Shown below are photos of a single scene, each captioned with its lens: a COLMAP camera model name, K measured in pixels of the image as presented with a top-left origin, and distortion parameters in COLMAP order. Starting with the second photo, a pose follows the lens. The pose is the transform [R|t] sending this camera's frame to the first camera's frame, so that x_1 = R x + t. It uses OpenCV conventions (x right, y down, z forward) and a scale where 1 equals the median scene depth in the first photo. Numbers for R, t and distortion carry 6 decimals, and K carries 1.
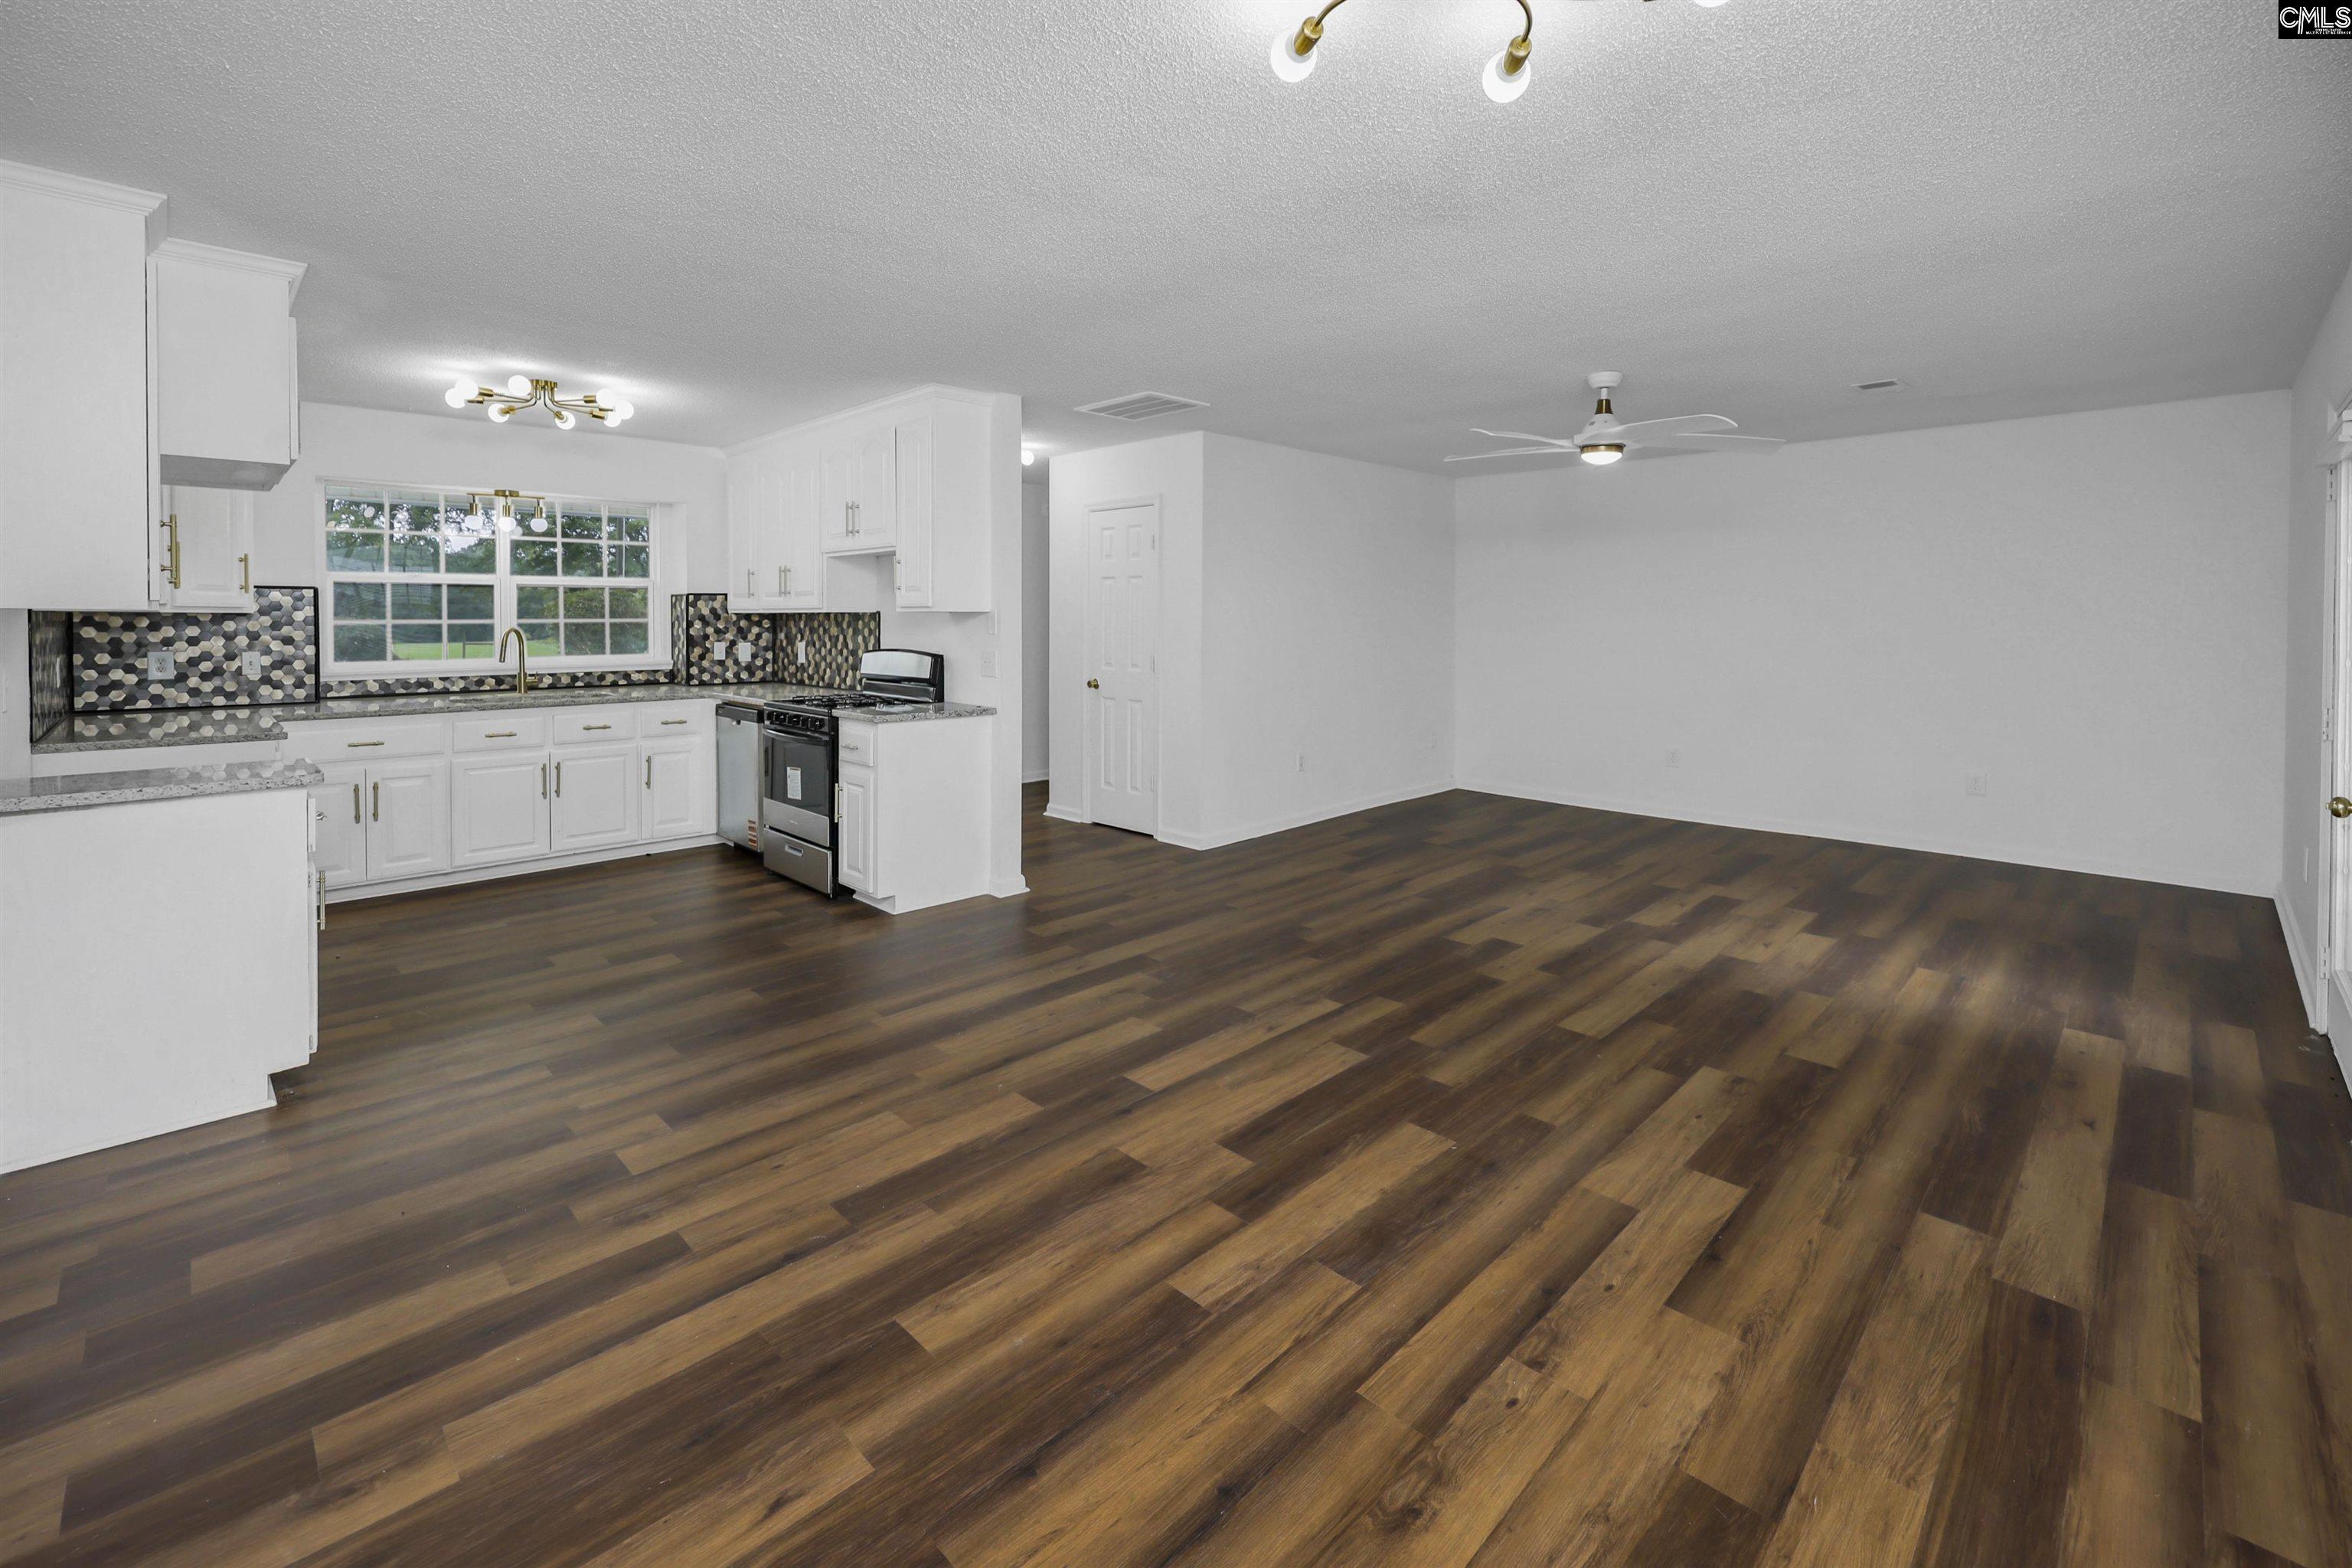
lens RADIAL K [[1009.7, 0, 1173.3], [0, 1009.7, 643.3], [0, 0, 1]] dist [-0.004435, 0.001344]
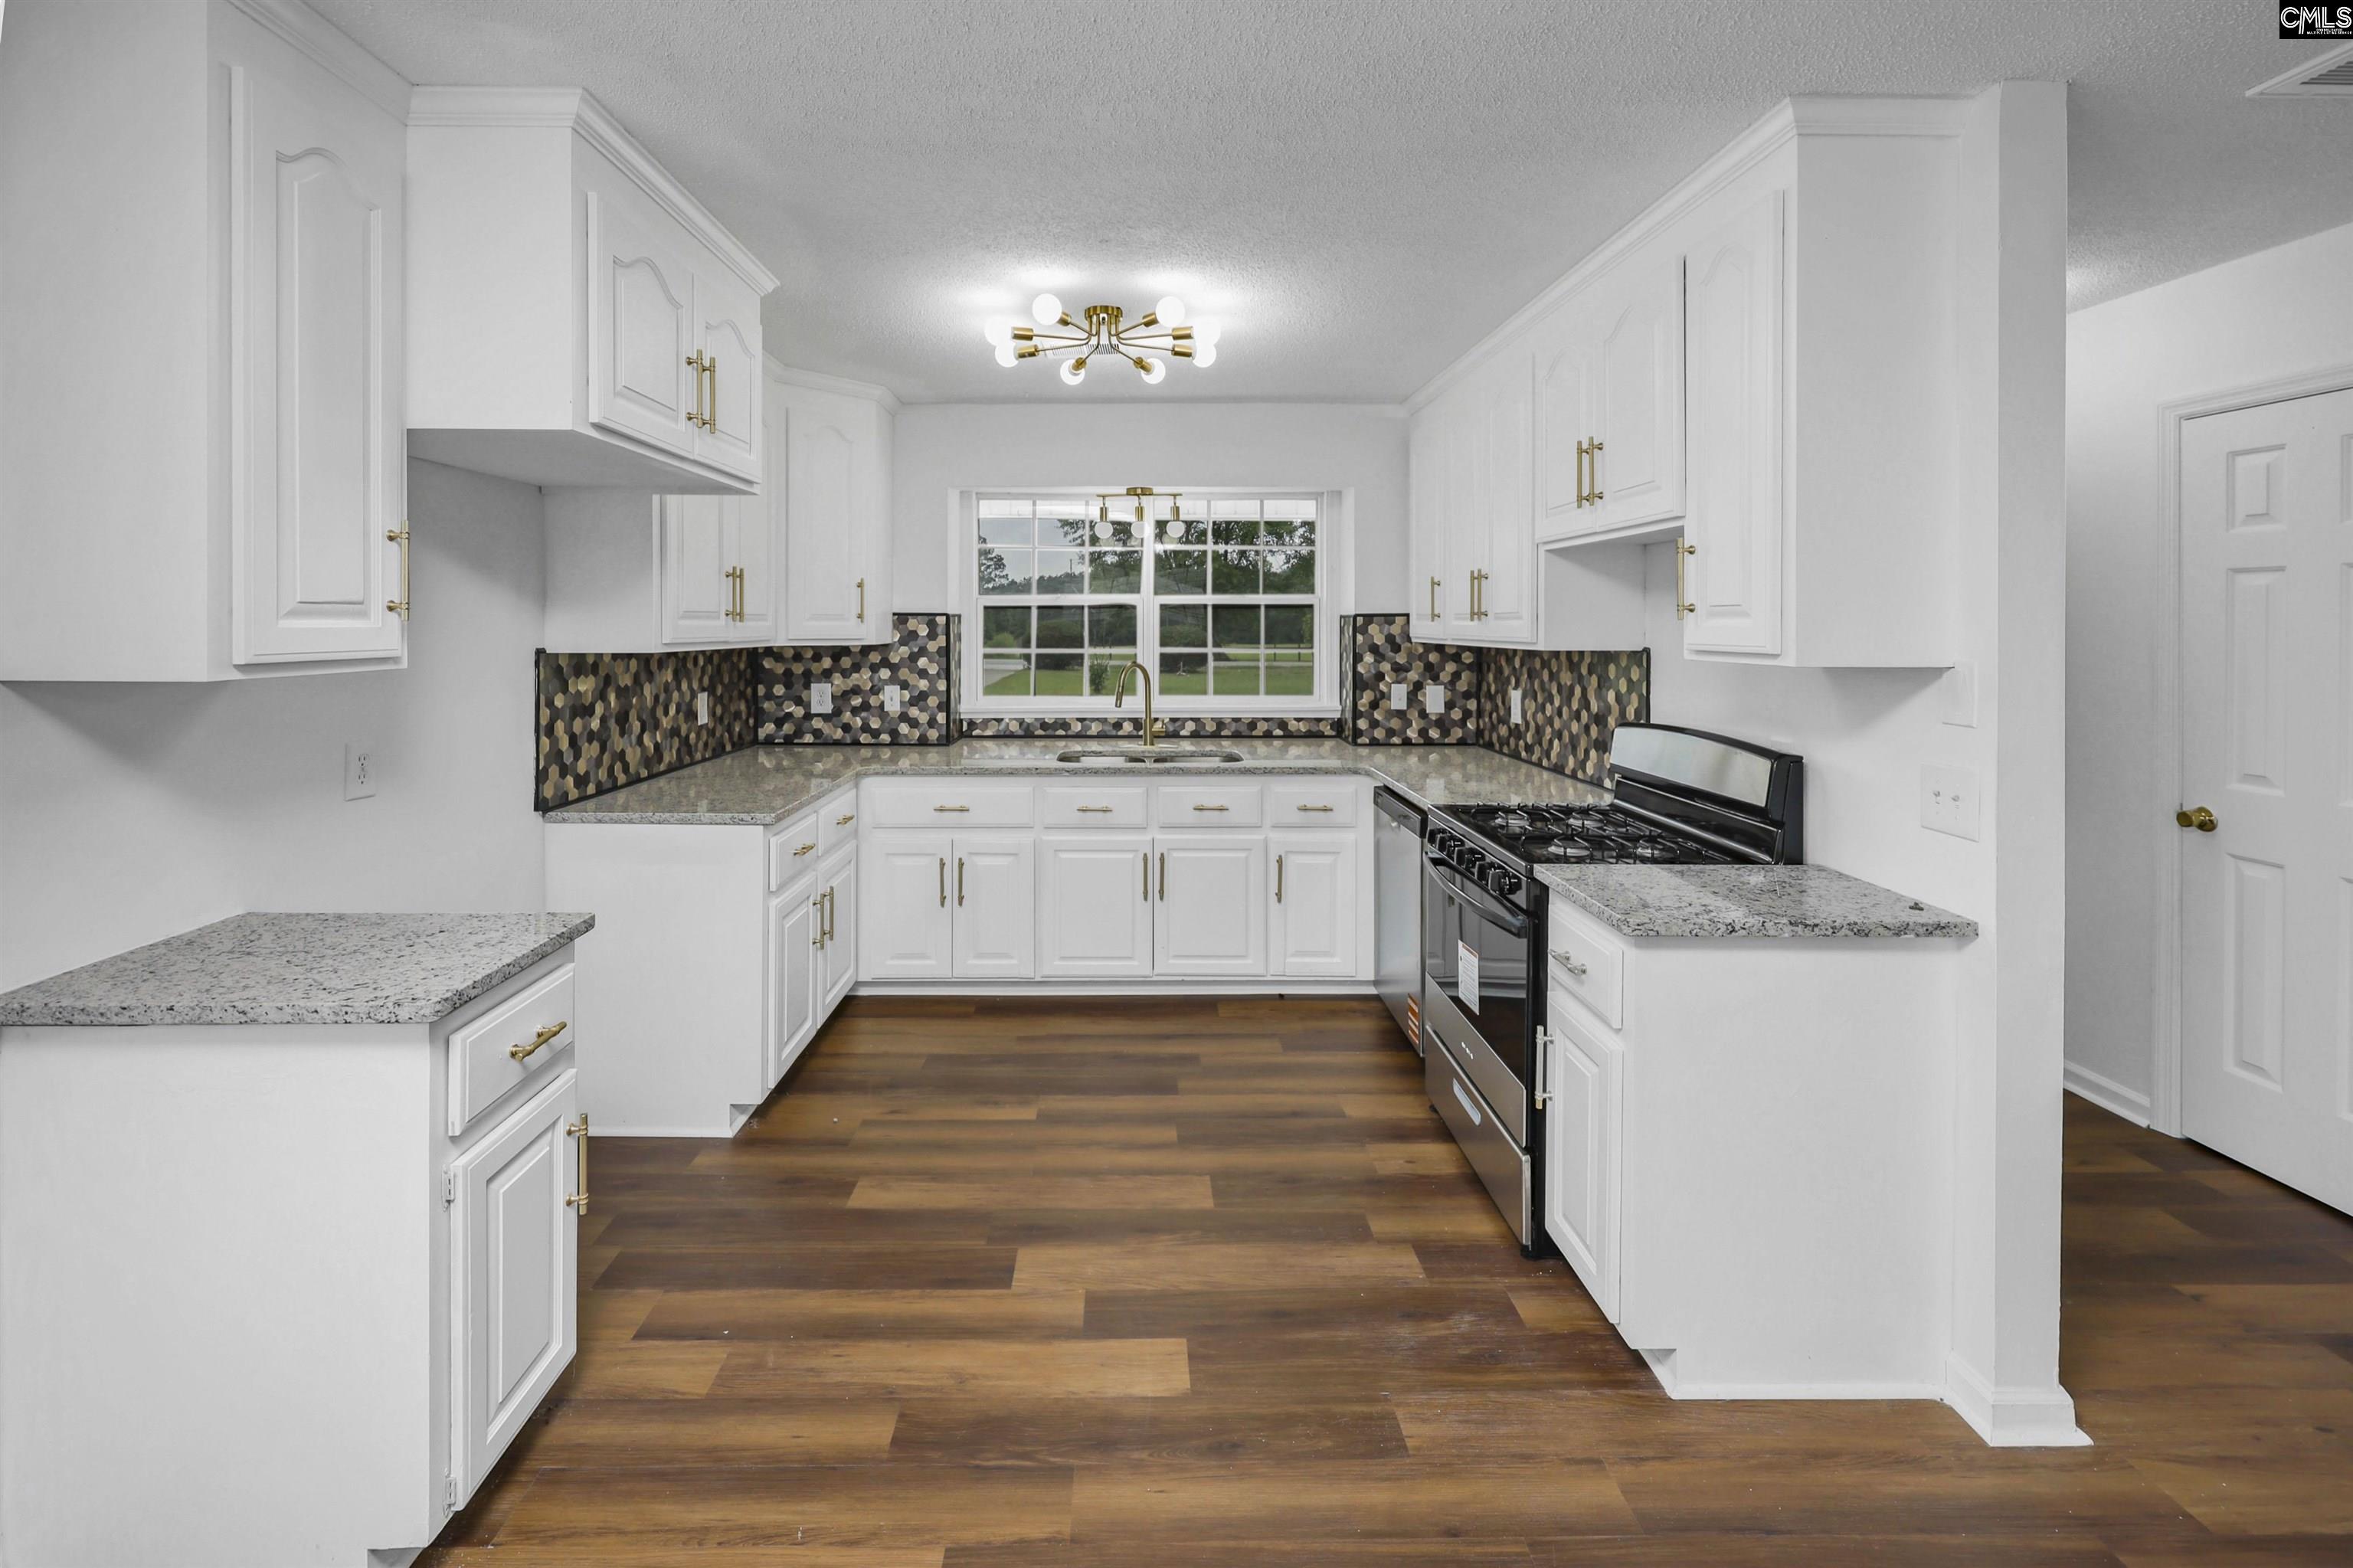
lens RADIAL K [[1010.1, 0, 1113.6], [0, 1010.1, 618.4], [0, 0, 1]] dist [-0.004435, 0.001344]
pose [[0.711491, -0.003667, -0.702686, -0.138360], [-0.019624, 0.999493, -0.025086, -0.033187], [0.702421, 0.031638, 0.711058, 0.496653]]
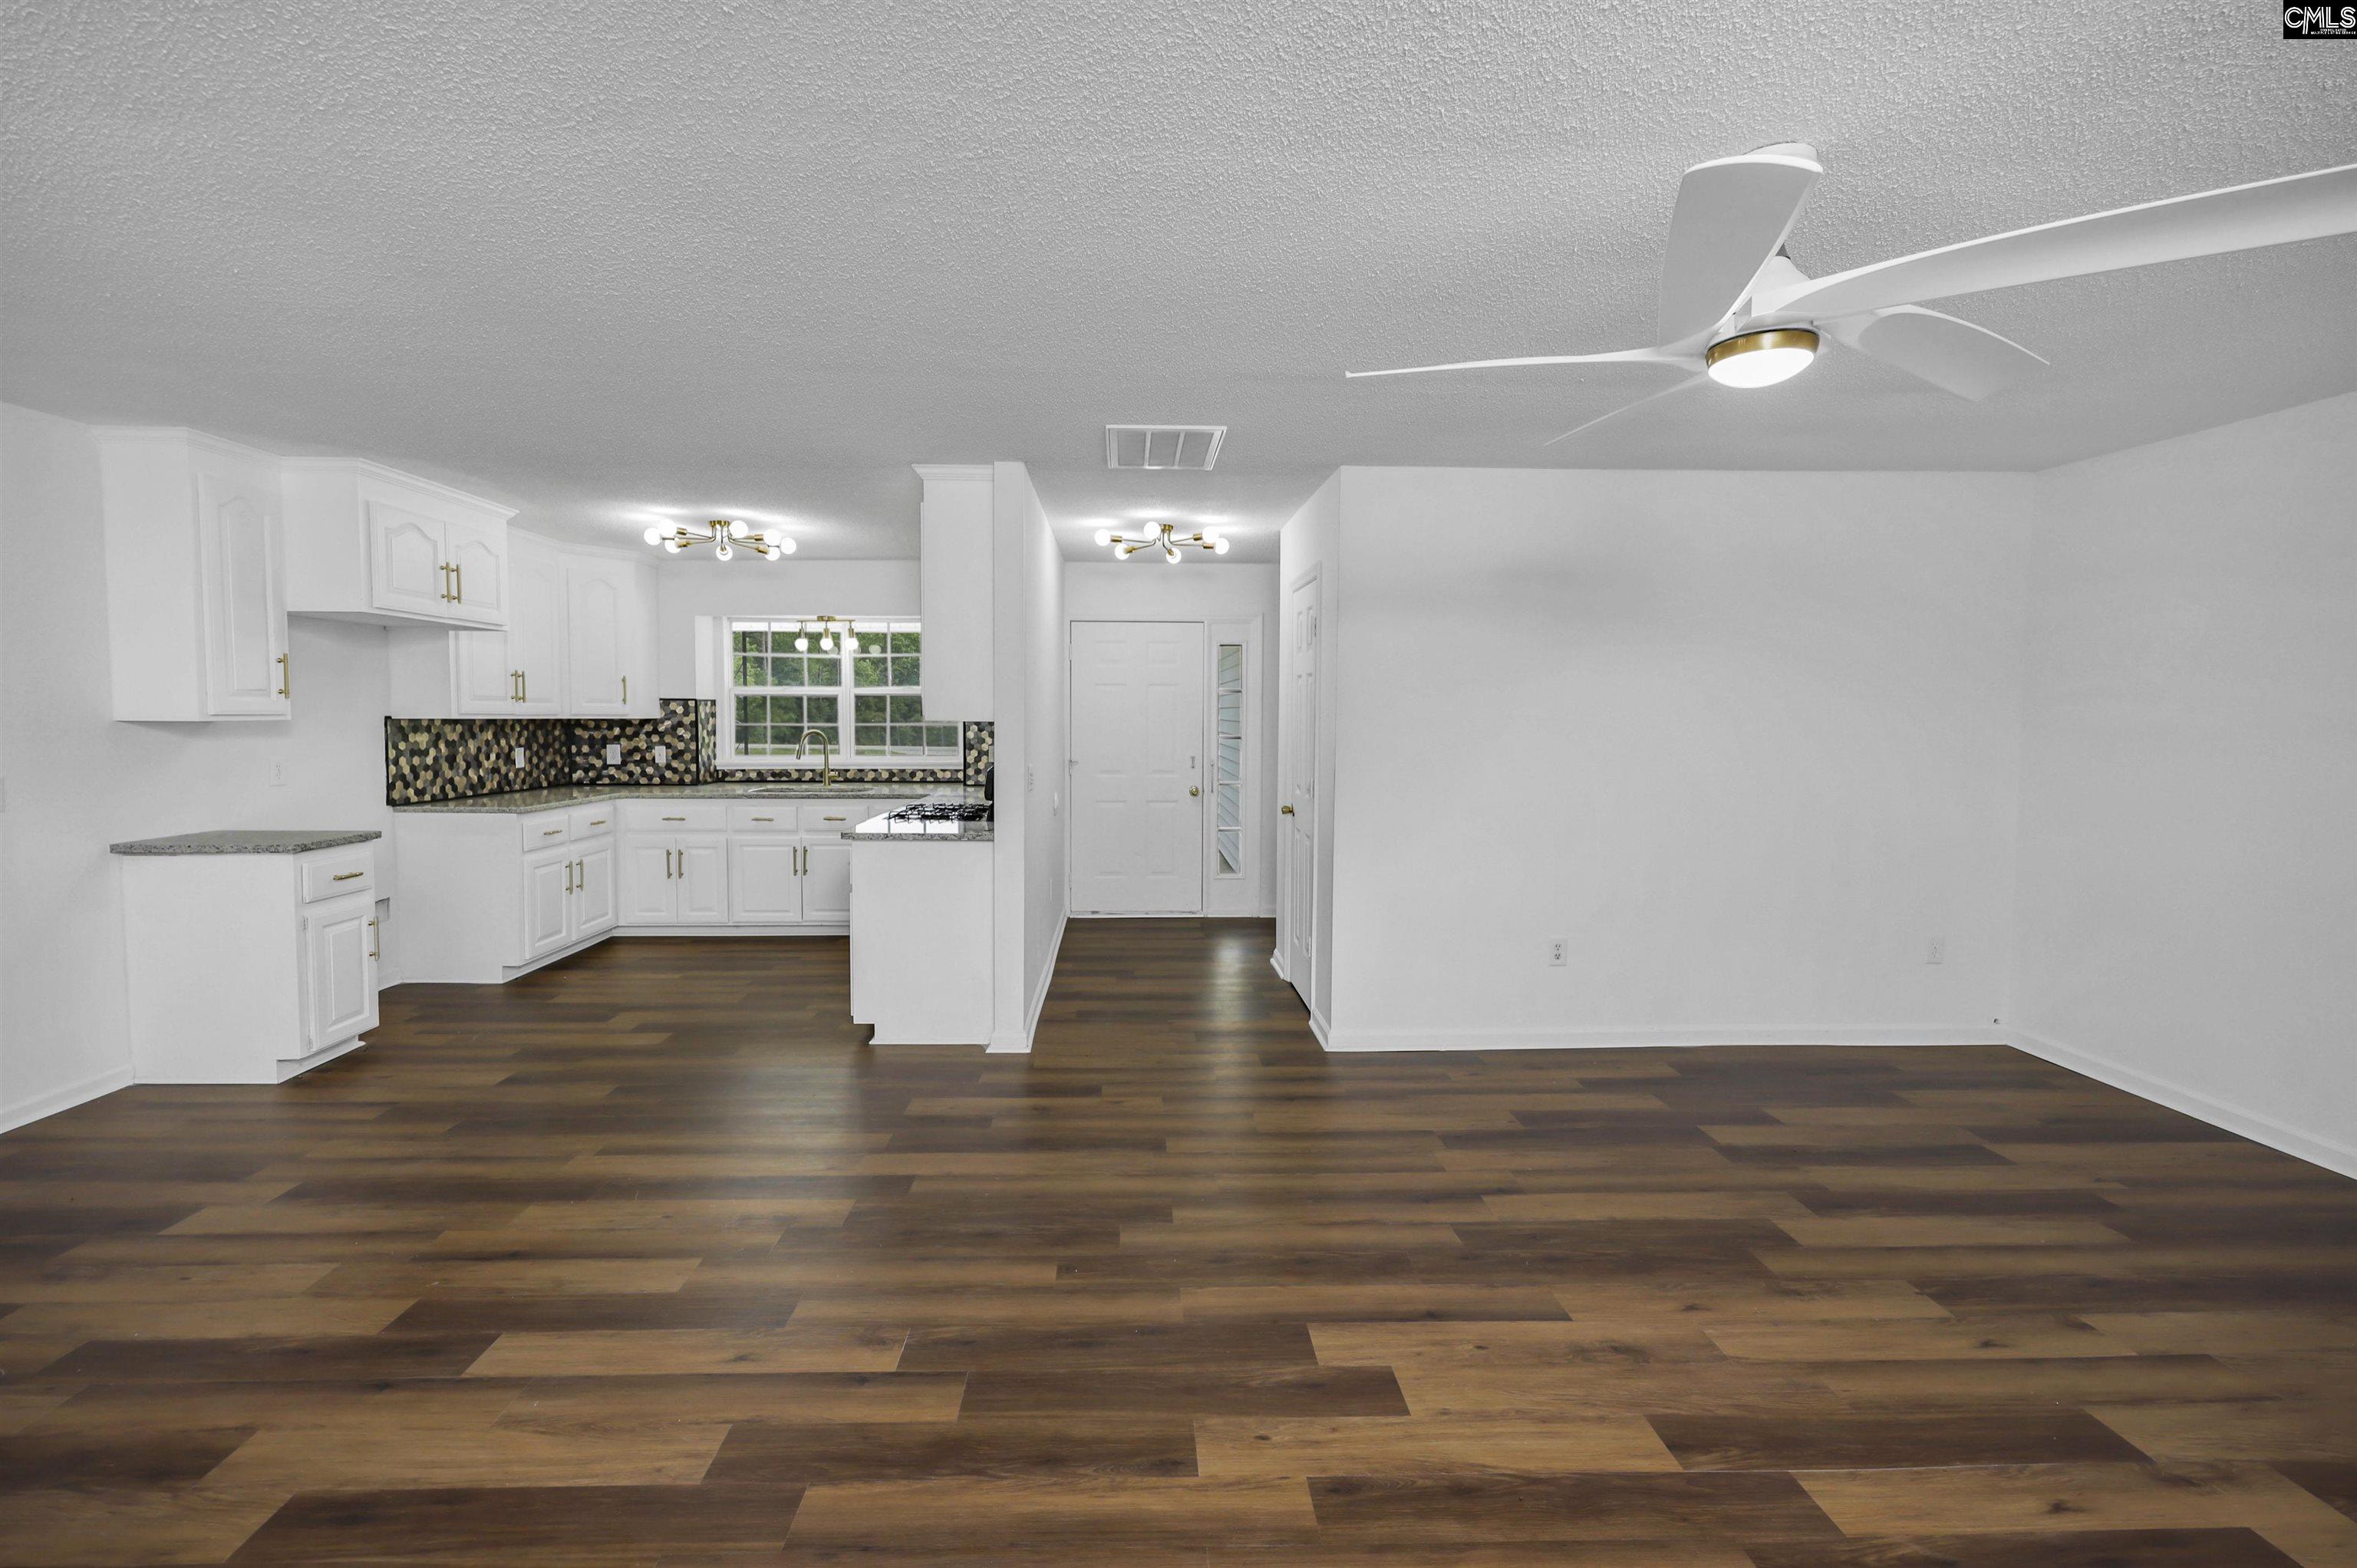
lens RADIAL K [[1011.7, 0, 1117.4], [0, 1011.7, 747.0], [0, 0, 1]] dist [-0.004435, 0.001344]
pose [[0.711925, 0.023512, -0.701861, 0.487658], [-0.019153, 0.999718, 0.014063, -0.021320], [0.701994, 0.003430, 0.712175, 0.463038]]
